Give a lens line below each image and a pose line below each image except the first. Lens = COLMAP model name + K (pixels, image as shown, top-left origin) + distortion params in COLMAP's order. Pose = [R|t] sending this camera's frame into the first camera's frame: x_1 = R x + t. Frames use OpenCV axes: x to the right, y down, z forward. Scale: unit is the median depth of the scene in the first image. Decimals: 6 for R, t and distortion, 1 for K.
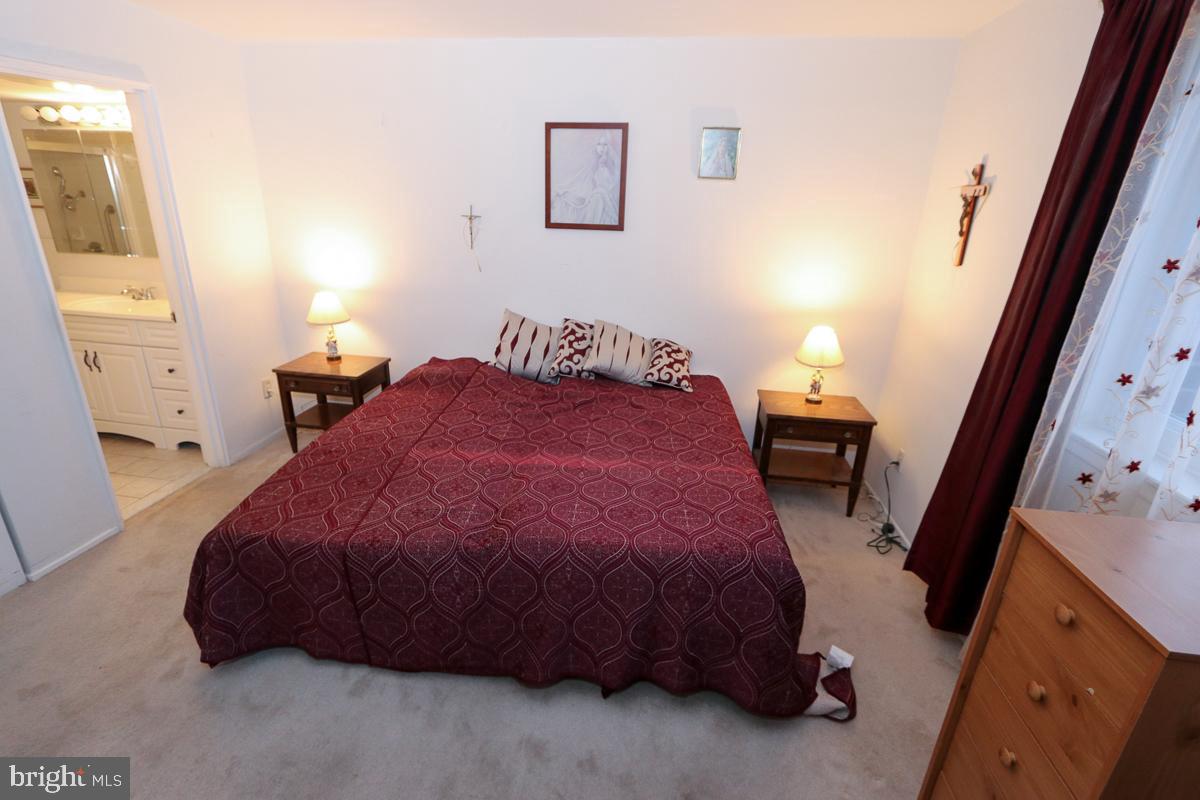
lens RADIAL K [[550.6, 0, 590.3], [0, 550.6, 401.9], [0, 0, 1]] dist [-0.017682, 0.001911]
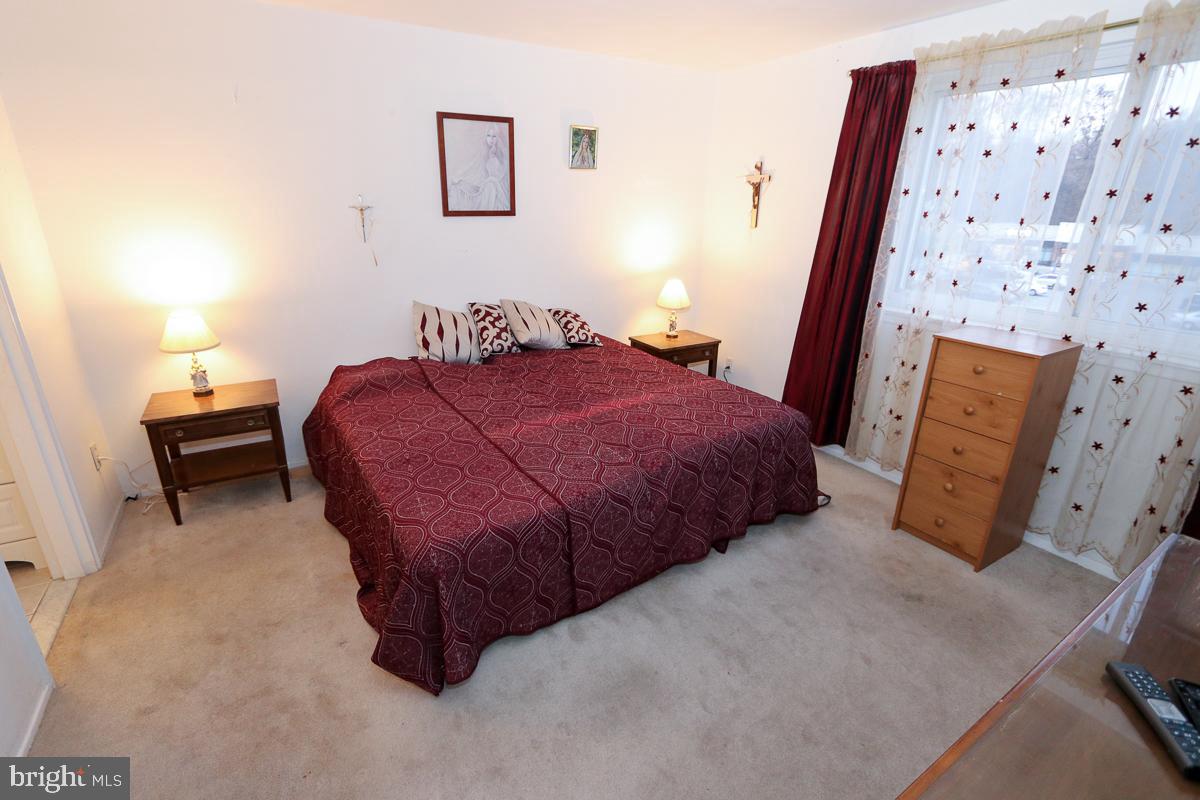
lens RADIAL K [[550.6, 0, 590.2], [0, 550.6, 404.0], [0, 0, 1]] dist [-0.017682, 0.001911]
pose [[0.775542, -0.239402, 0.584142, -0.578521], [0.226022, 0.969265, 0.097158, -0.017336], [-0.589448, 0.056679, 0.805815, 0.042198]]
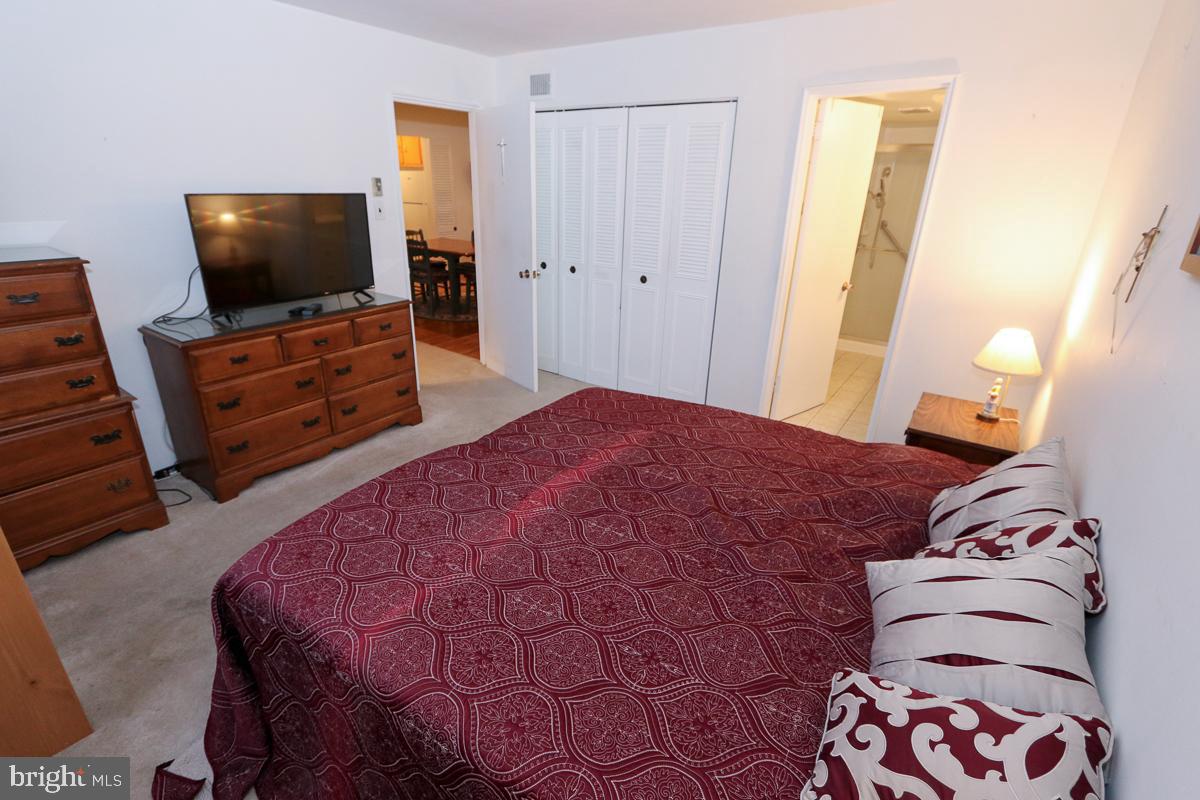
lens RADIAL K [[550.6, 0, 588.3], [0, 550.6, 398.6], [0, 0, 1]] dist [-0.017682, 0.001911]
pose [[-0.452174, 0.293777, -0.842160, 0.420101], [-0.345412, 0.812847, 0.469010, -0.296720], [0.822331, 0.502967, -0.266075, 0.868483]]
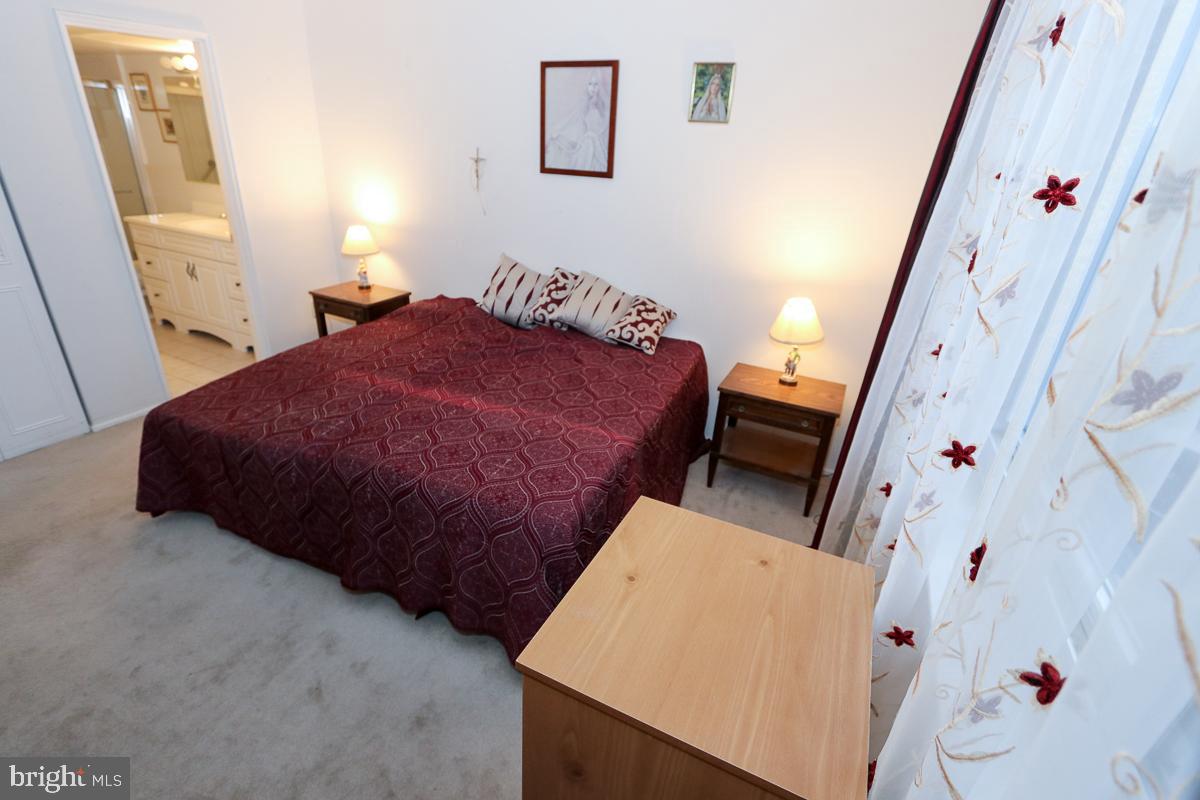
lens RADIAL K [[550.6, 0, 591.0], [0, 550.6, 402.4], [0, 0, 1]] dist [-0.017682, 0.001911]
pose [[0.951639, 0.147181, -0.269667, 0.350956], [-0.128046, 0.987916, 0.087325, -0.006075], [0.279261, -0.048572, 0.958986, 0.060031]]
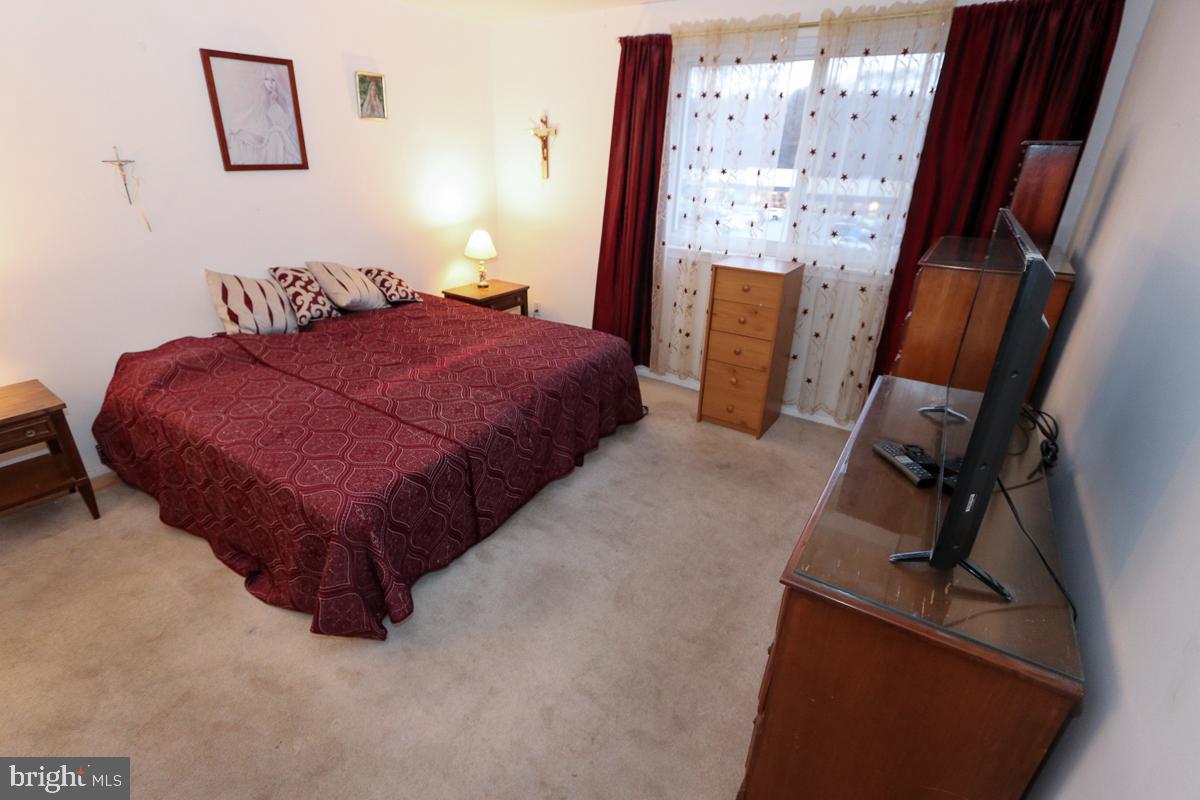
lens RADIAL K [[550.6, 0, 589.3], [0, 550.6, 403.4], [0, 0, 1]] dist [-0.017682, 0.001911]
pose [[0.442665, -0.392752, 0.806098, -0.728523], [0.297294, 0.912410, 0.281292, -0.044109], [-0.845969, 0.115130, 0.520655, 0.073997]]
